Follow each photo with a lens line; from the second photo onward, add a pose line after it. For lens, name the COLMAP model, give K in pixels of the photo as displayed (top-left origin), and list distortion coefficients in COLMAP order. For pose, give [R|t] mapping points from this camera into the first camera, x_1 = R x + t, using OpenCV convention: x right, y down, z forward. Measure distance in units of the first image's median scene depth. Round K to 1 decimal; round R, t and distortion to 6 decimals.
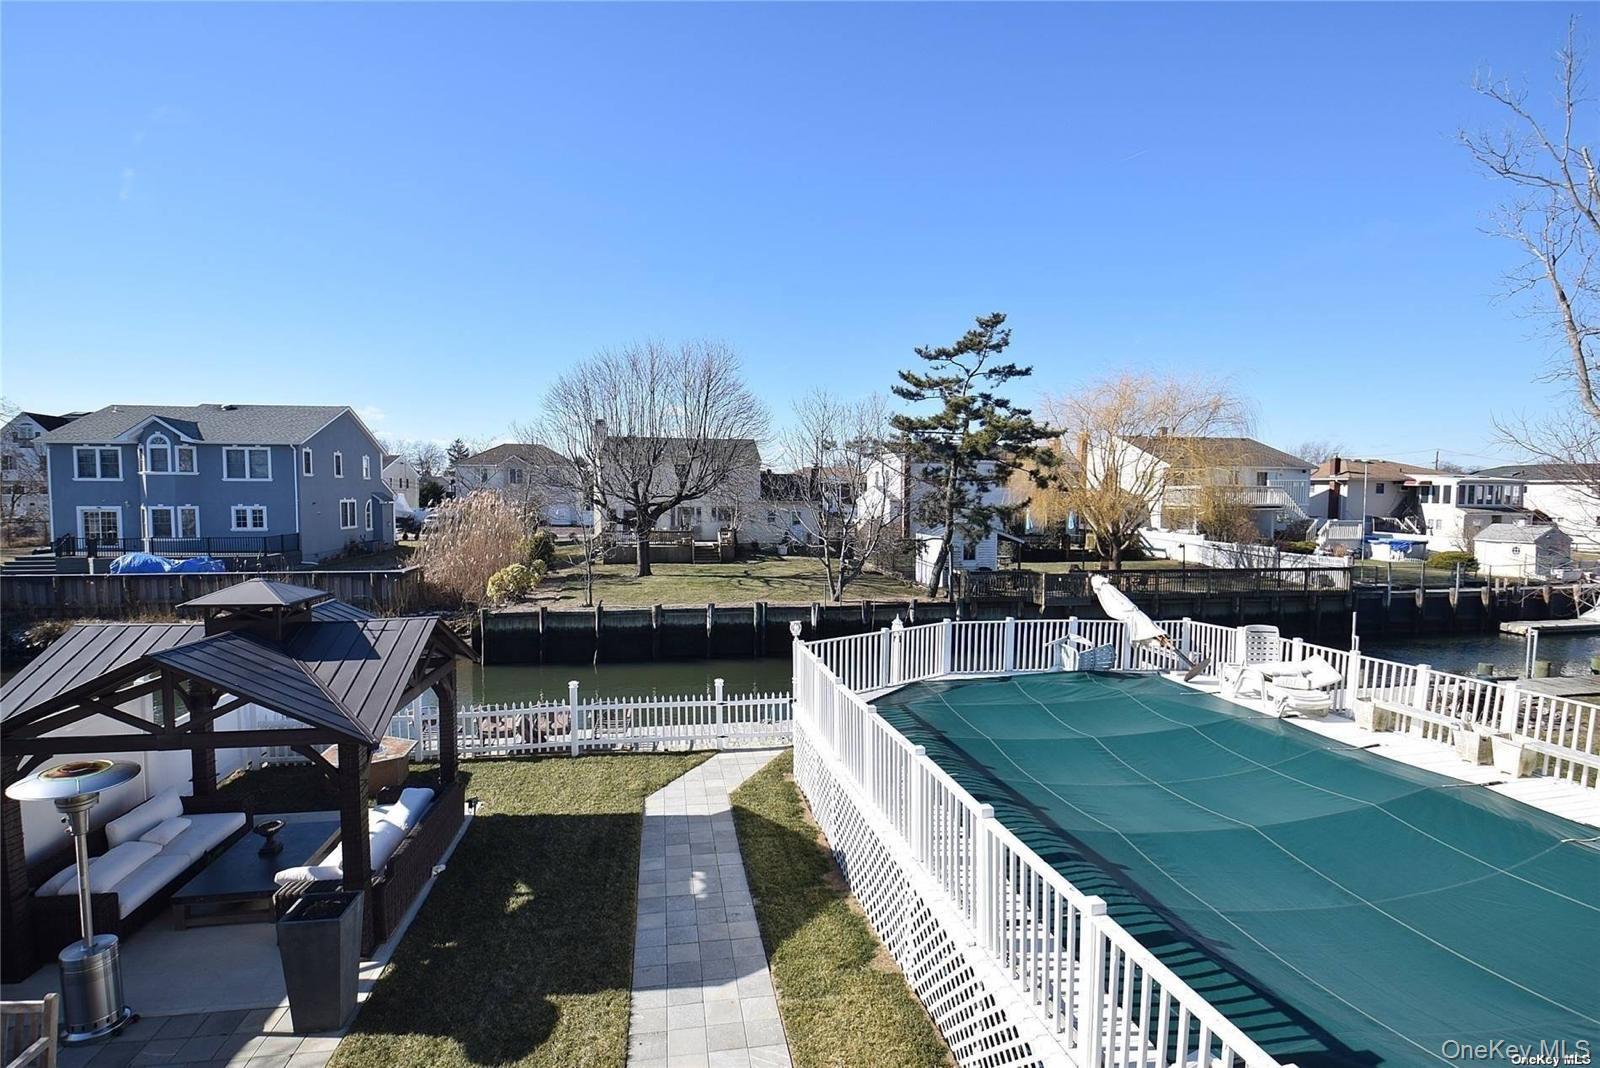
lens RADIAL K [[725.9, 0, 823.5], [0, 725.9, 533.5], [0, 0, 1]] dist [0.020808, -0.025324]
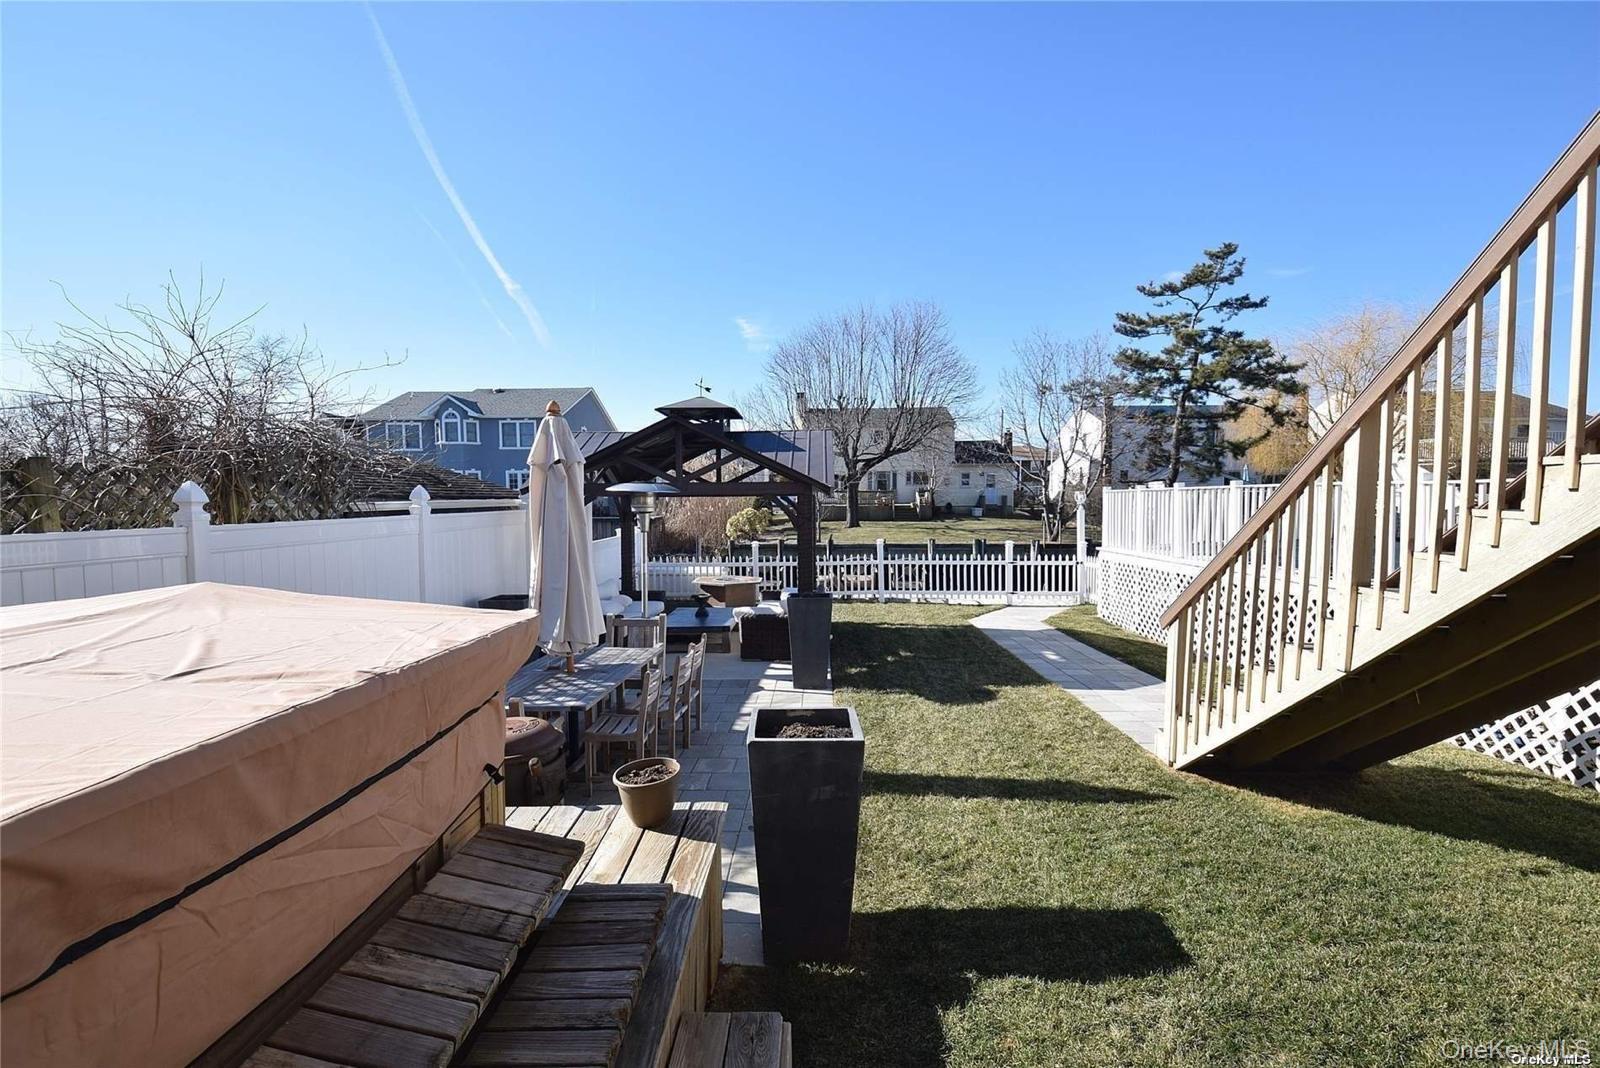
lens RADIAL K [[725.9, 0, 823.5], [0, 725.9, 533.5], [0, 0, 1]] dist [0.020808, -0.025324]
pose [[0.978119, 0.002664, -0.208030, -0.084099], [-0.003668, 0.999983, -0.004441, 0.086811], [0.208014, 0.005107, 0.978112, -0.056864]]
